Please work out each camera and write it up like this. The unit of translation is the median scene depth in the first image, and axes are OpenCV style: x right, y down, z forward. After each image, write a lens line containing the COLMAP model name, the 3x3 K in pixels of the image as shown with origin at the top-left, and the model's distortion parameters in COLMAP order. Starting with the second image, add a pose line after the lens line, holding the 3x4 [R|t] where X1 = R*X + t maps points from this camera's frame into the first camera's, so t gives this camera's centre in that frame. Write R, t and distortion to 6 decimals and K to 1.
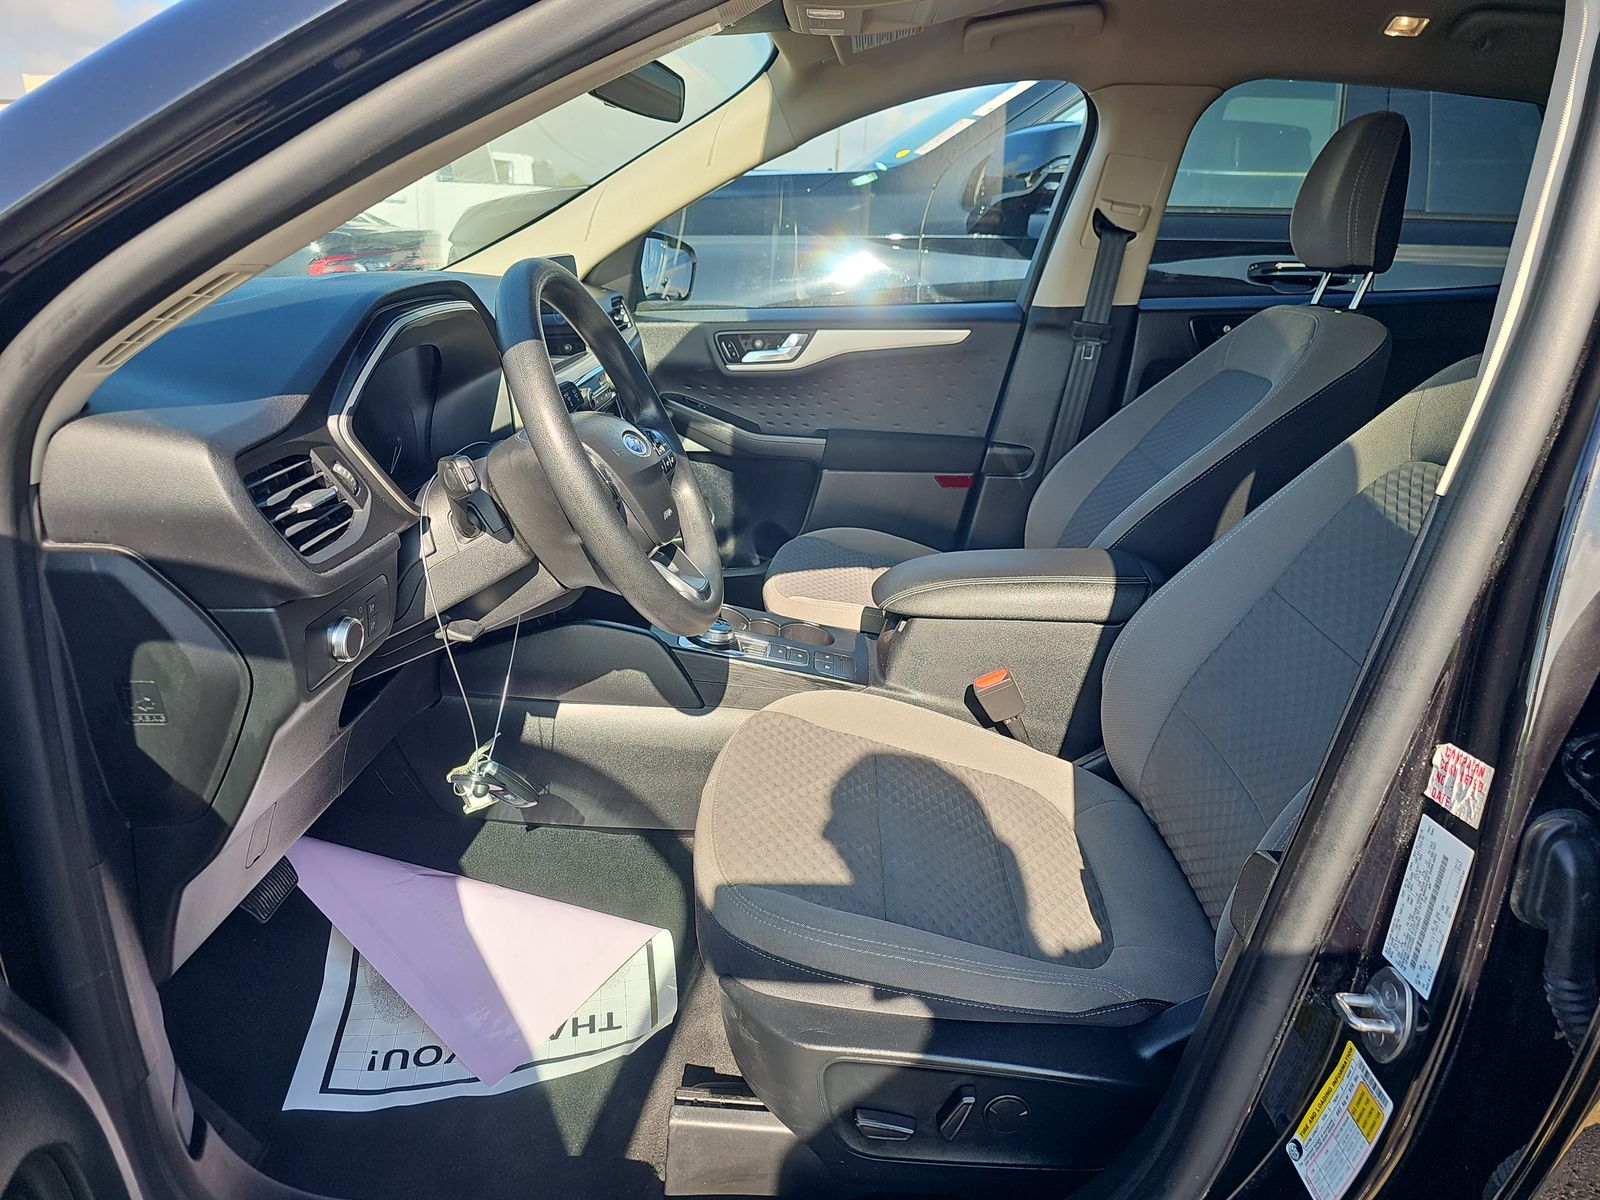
lens RADIAL K [[1128.1, 0, 782.2], [0, 1128.1, 606.3], [0, 0, 1]] dist [0.047230, -0.052551]
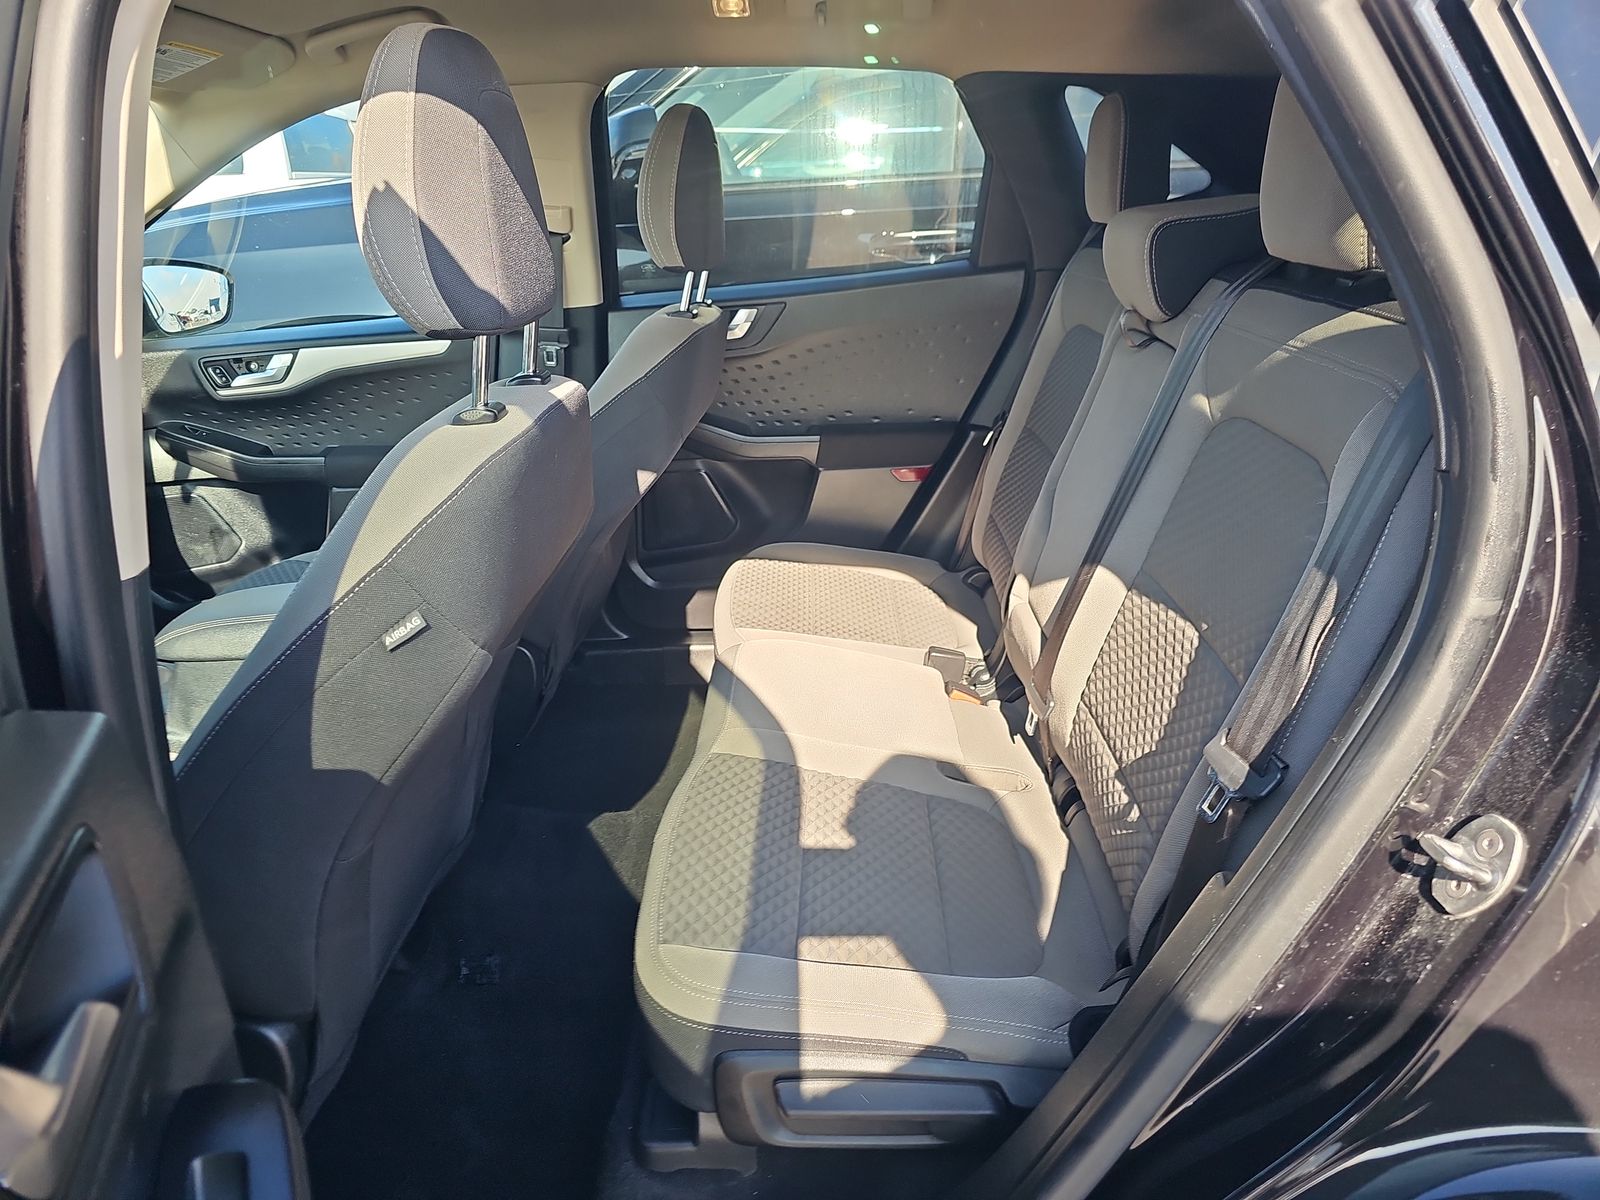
lens RADIAL K [[1128.1, 0, 782.2], [0, 1128.1, 606.3], [0, 0, 1]] dist [0.047230, -0.052551]
pose [[0.995825, -0.053270, -0.074123, 0.519925], [0.055168, 0.998193, 0.023805, -0.016848], [0.072721, -0.027795, 0.996965, 0.015932]]
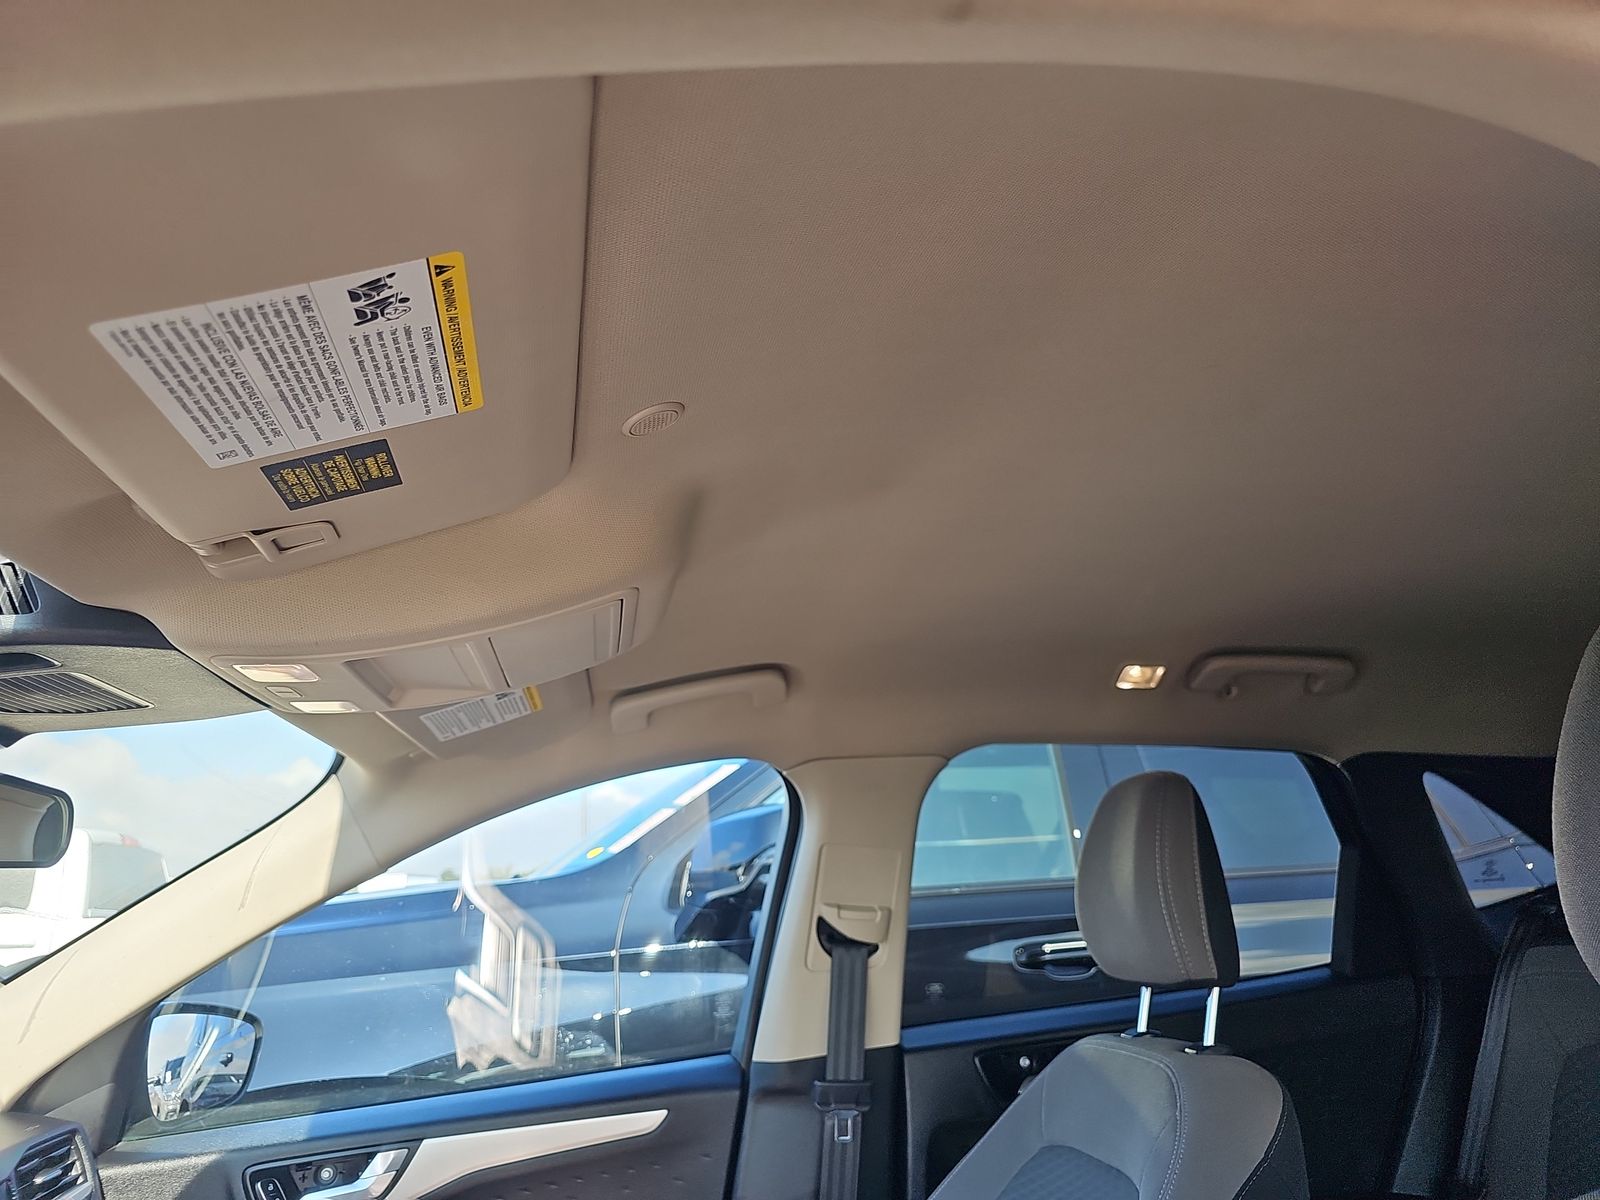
lens RADIAL K [[1128.1, 0, 782.2], [0, 1128.1, 606.3], [0, 0, 1]] dist [0.047230, -0.052551]
pose [[0.975268, -0.028744, 0.219151, 0.095059], [0.144261, 0.833977, -0.532608, -0.125694], [-0.167457, 0.551050, 0.817498, 0.286331]]
